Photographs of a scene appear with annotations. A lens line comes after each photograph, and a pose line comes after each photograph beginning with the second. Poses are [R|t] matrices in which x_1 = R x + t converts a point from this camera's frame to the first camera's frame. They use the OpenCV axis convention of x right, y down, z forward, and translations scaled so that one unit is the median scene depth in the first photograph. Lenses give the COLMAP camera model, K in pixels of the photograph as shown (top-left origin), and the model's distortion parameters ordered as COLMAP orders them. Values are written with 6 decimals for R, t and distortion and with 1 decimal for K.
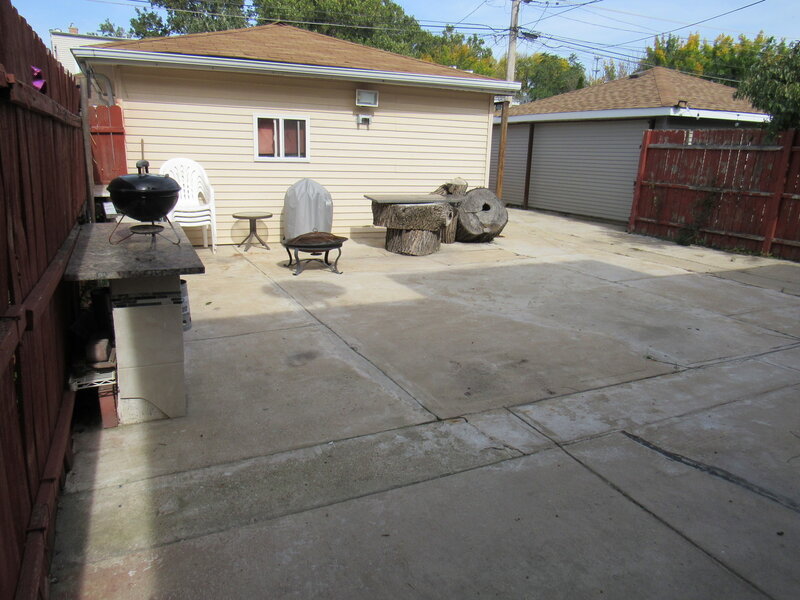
lens RADIAL K [[571.7, 0, 404.5], [0, 571.7, 298.5], [0, 0, 1]] dist [-0.015711, -0.002813]
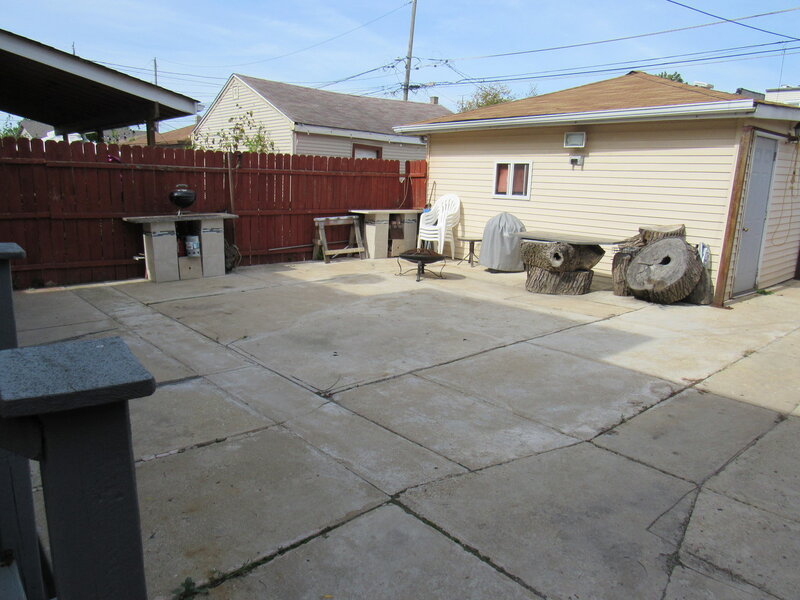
lens RADIAL K [[571.7, 0, 404.5], [0, 571.7, 298.5], [0, 0, 1]] dist [-0.015711, -0.002813]
pose [[0.282722, 0.177517, -0.942632, 1.408300], [-0.262250, 0.959588, 0.102054, -0.166226], [0.922656, 0.218352, 0.317851, 0.740809]]
